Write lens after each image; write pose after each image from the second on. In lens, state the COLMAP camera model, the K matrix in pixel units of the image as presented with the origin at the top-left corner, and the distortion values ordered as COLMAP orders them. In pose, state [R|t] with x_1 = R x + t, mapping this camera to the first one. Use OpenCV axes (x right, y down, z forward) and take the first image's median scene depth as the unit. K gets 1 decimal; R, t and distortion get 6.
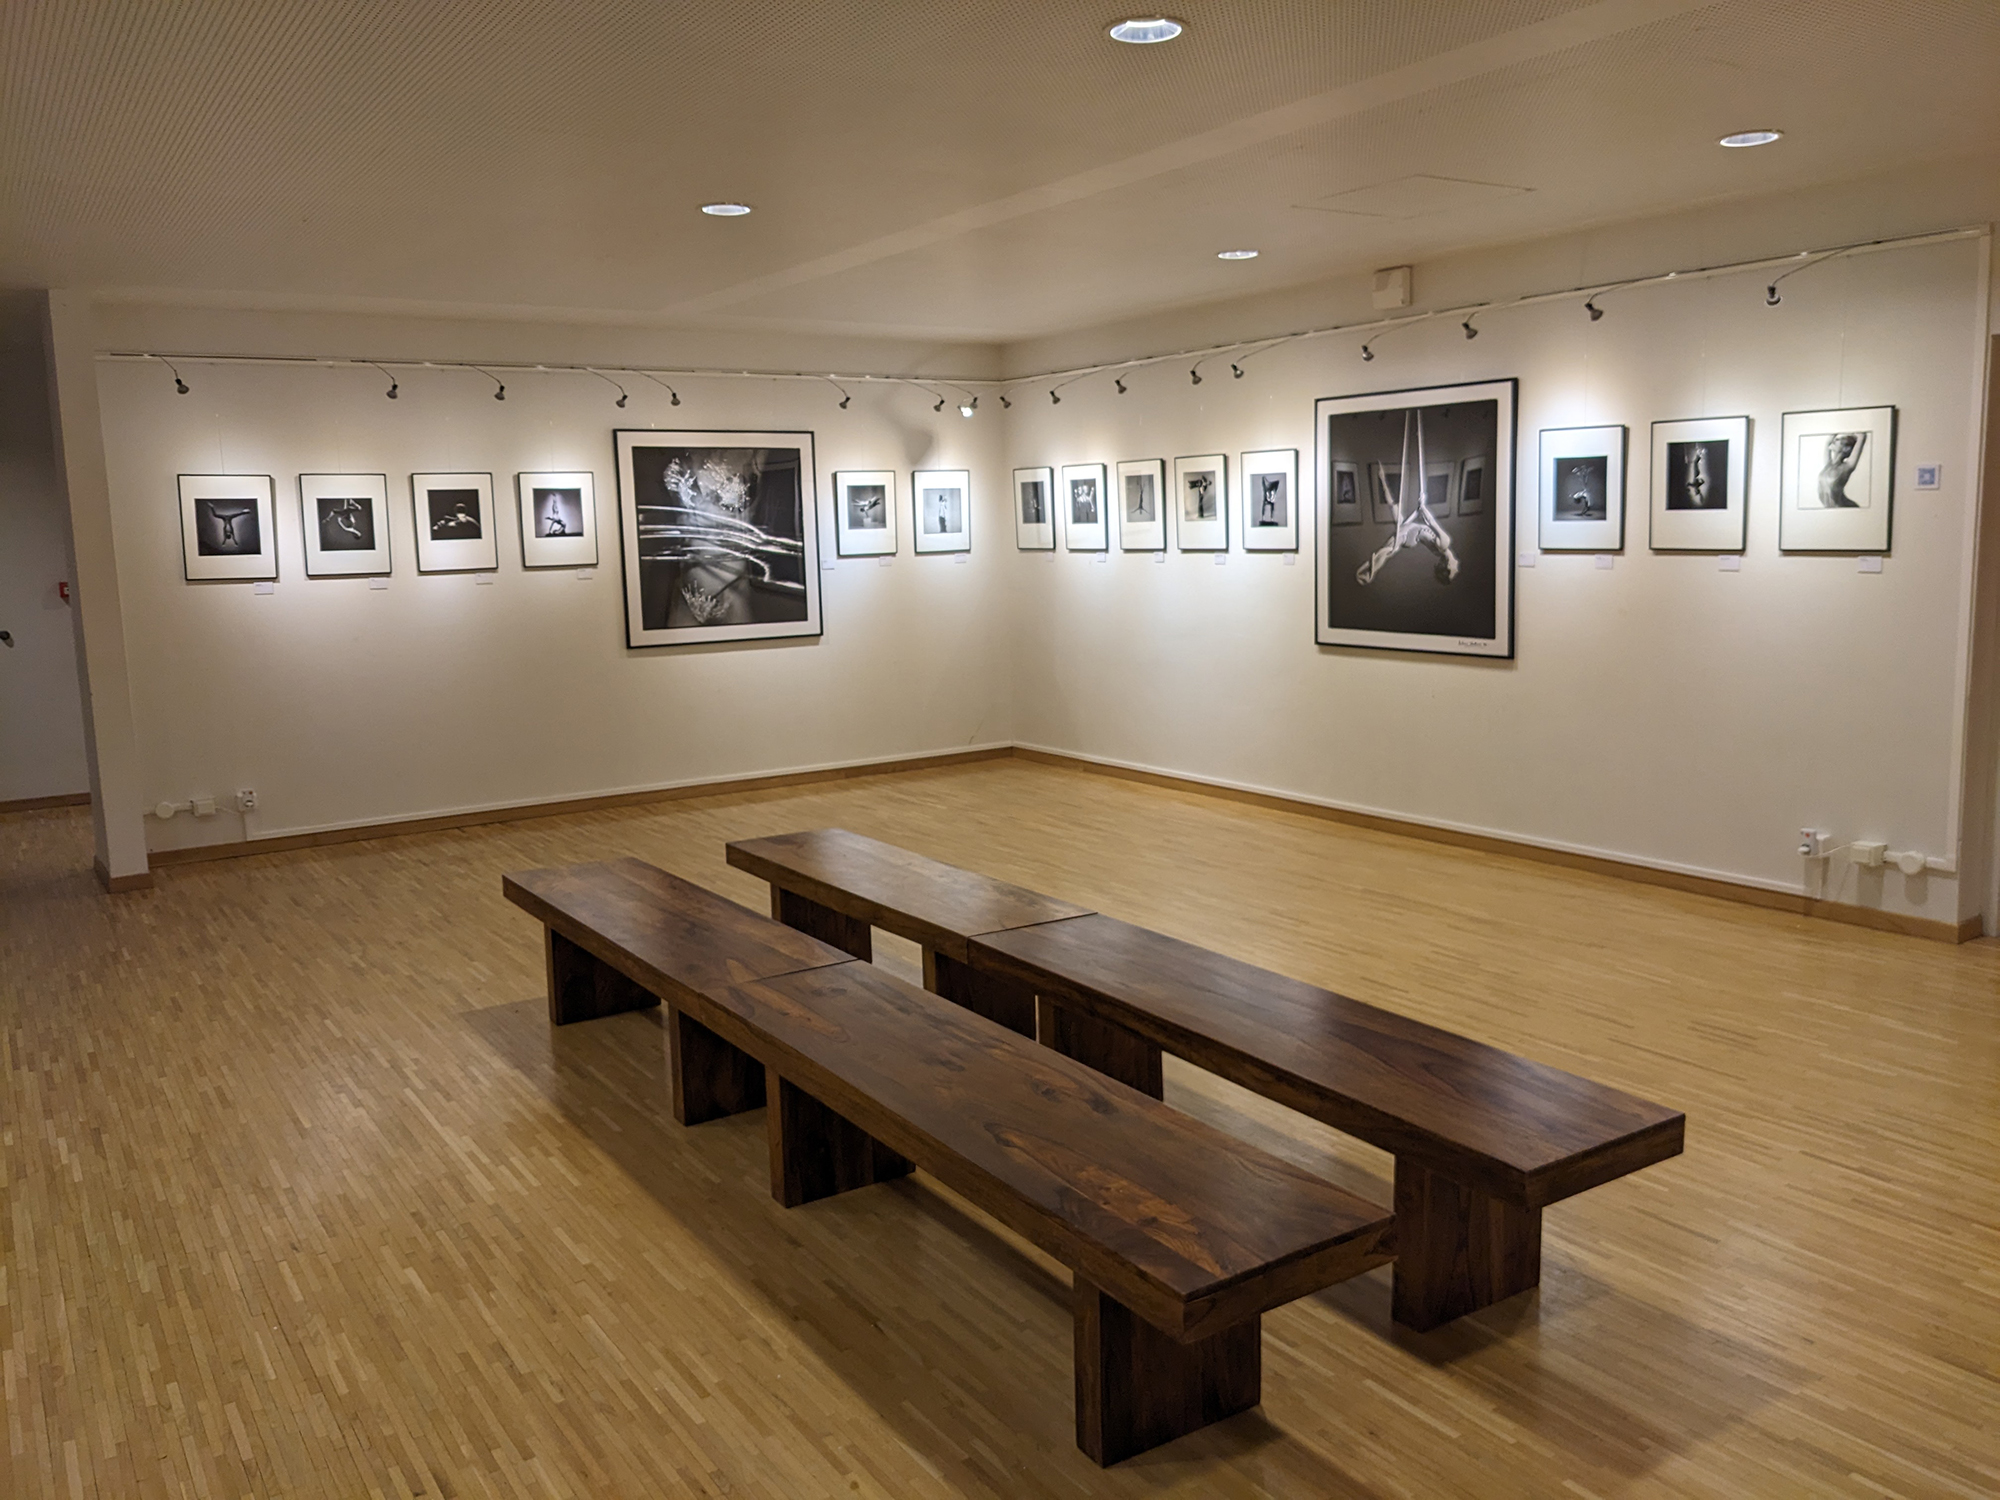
lens RADIAL K [[1589.9, 0, 1021.8], [0, 1589.9, 732.4], [0, 0, 1]] dist [0.068612, -0.082953]
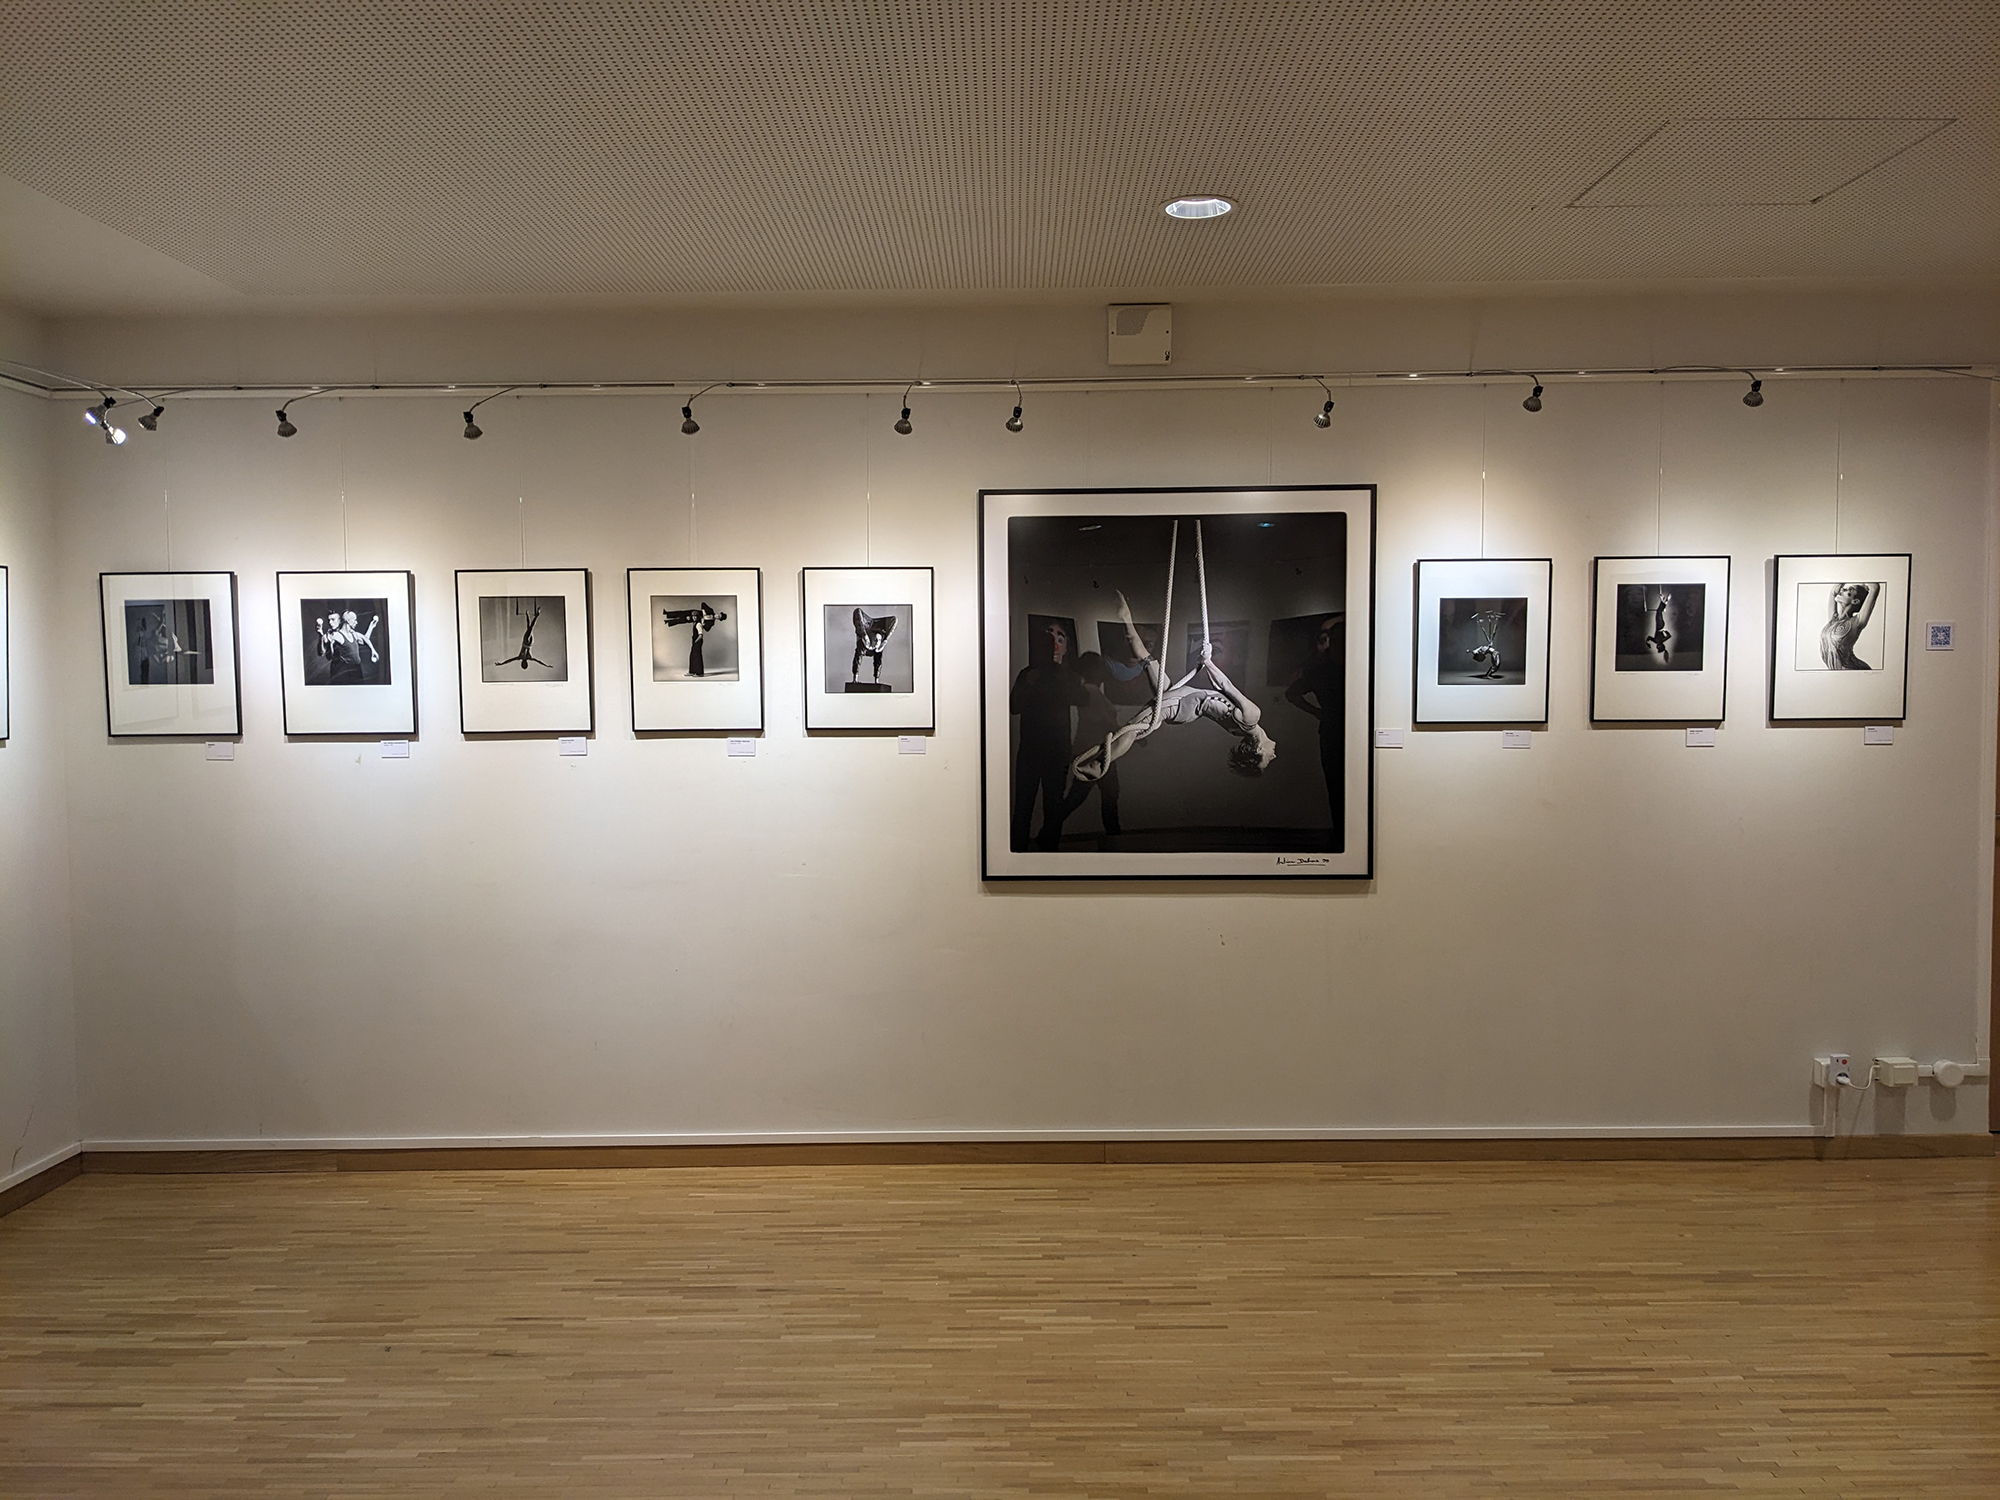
lens RADIAL K [[1589.9, 0, 1000.5], [0, 1589.9, 756.8], [0, 0, 1]] dist [0.068612, -0.082953]
pose [[0.562761, -0.025050, 0.826240, -0.295640], [0.107095, 0.993326, -0.042828, -0.069956], [-0.819653, 0.112588, 0.561687, 0.592380]]
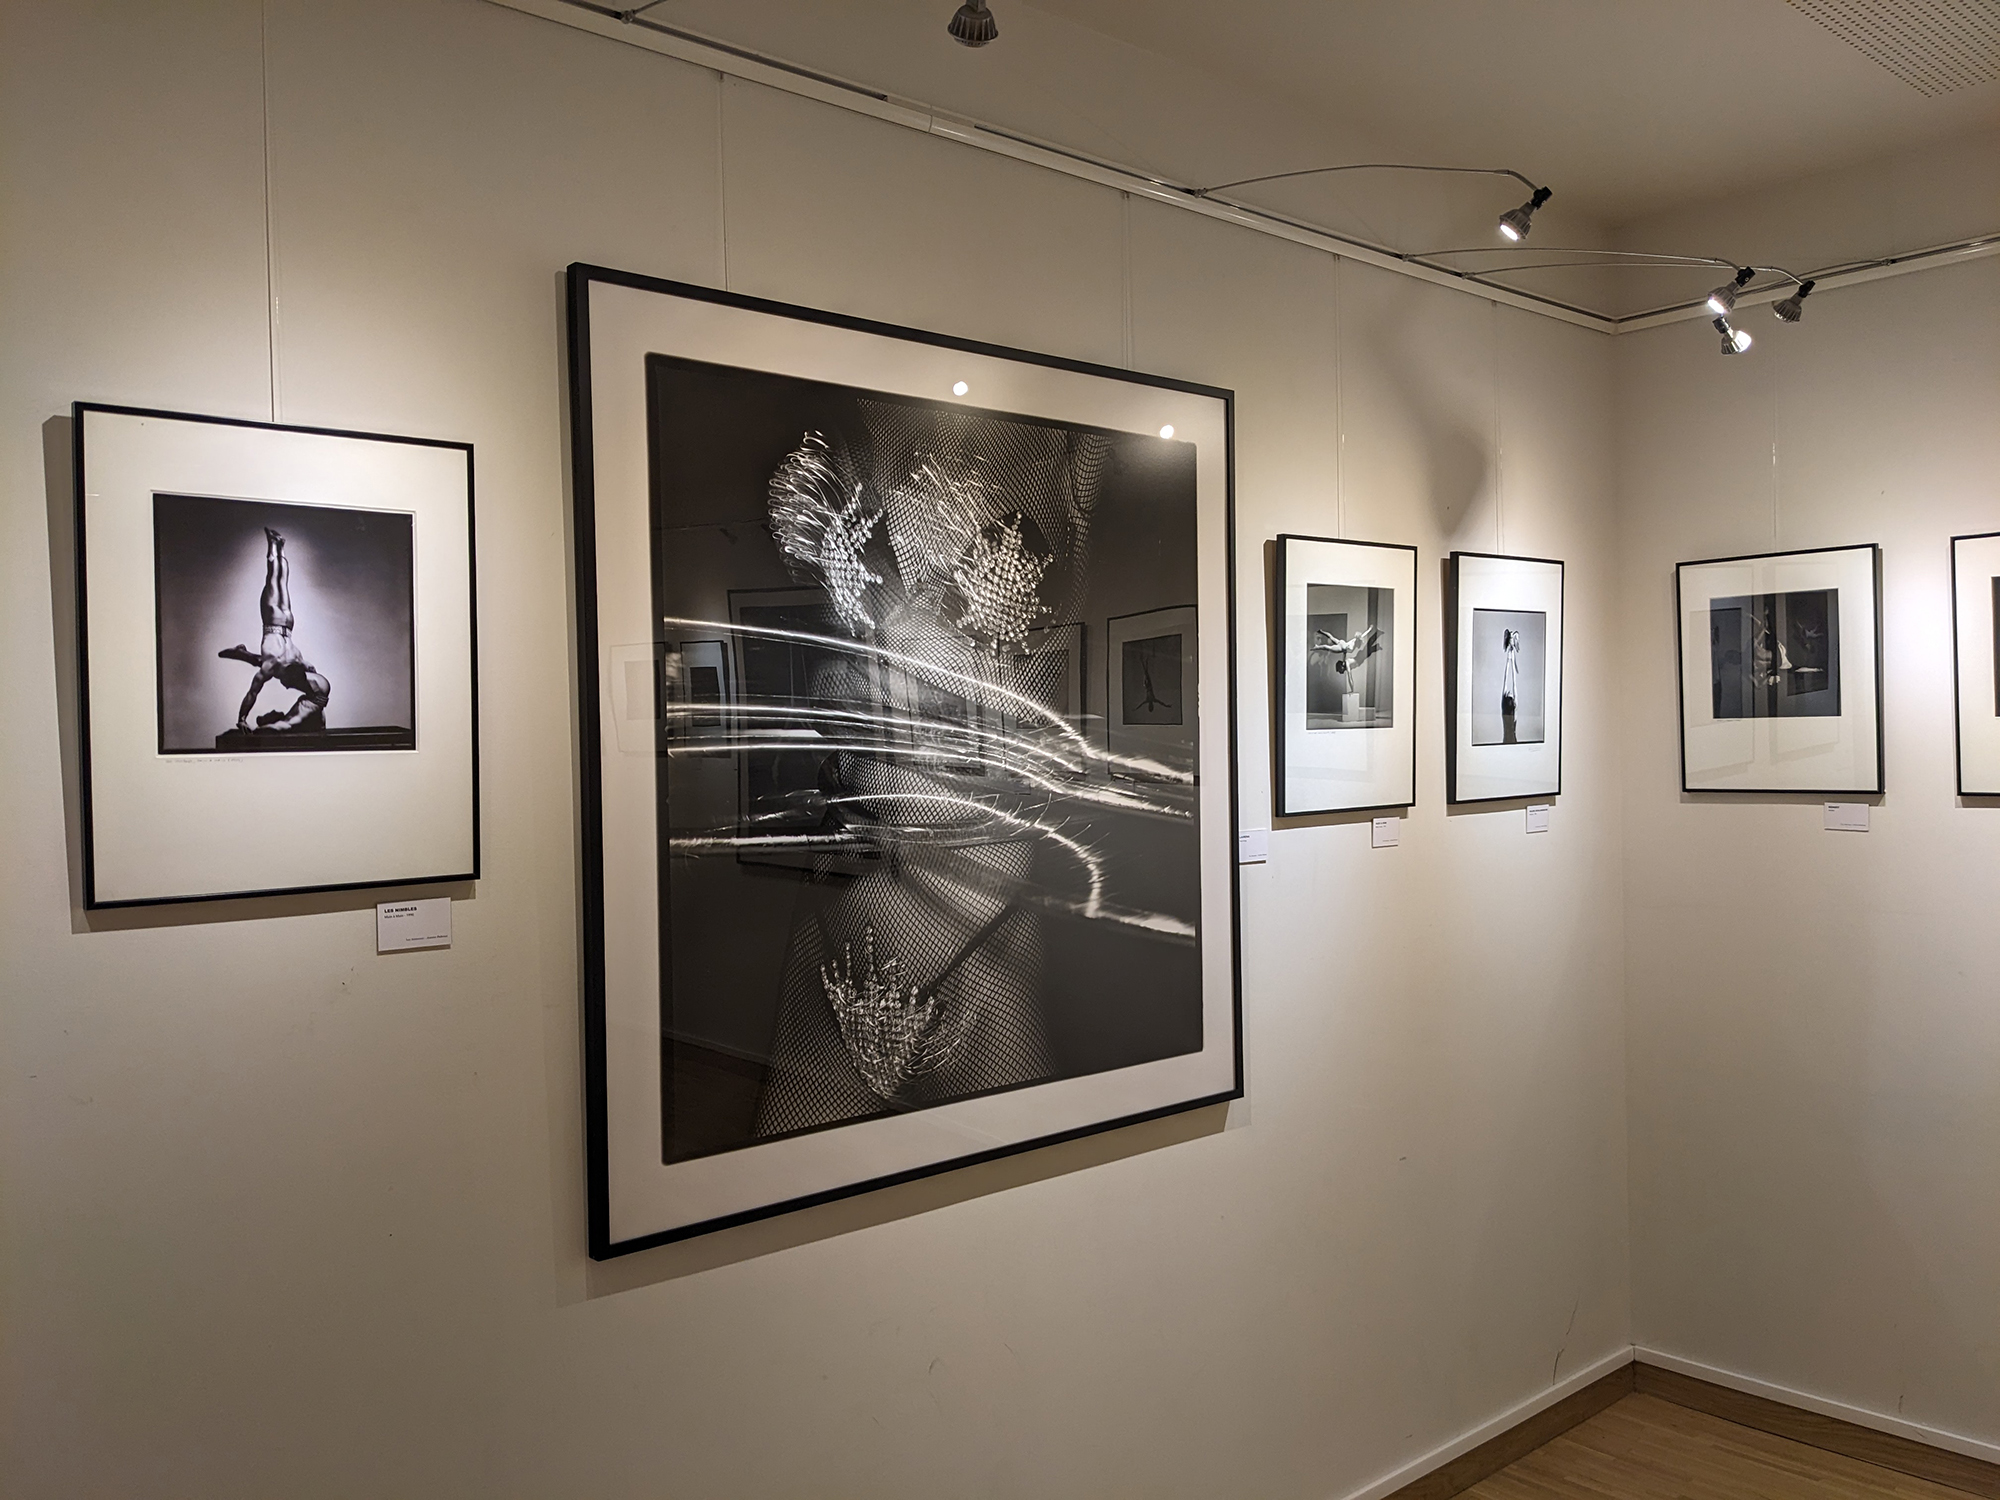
lens RADIAL K [[1589.9, 0, 1006.9], [0, 1589.9, 749.4], [0, 0, 1]] dist [0.068612, -0.082953]
pose [[0.989706, 0.006449, 0.142970, -0.230184], [0.011781, 0.991923, -0.126297, -0.096119], [-0.142630, 0.126681, 0.981636, 0.793140]]
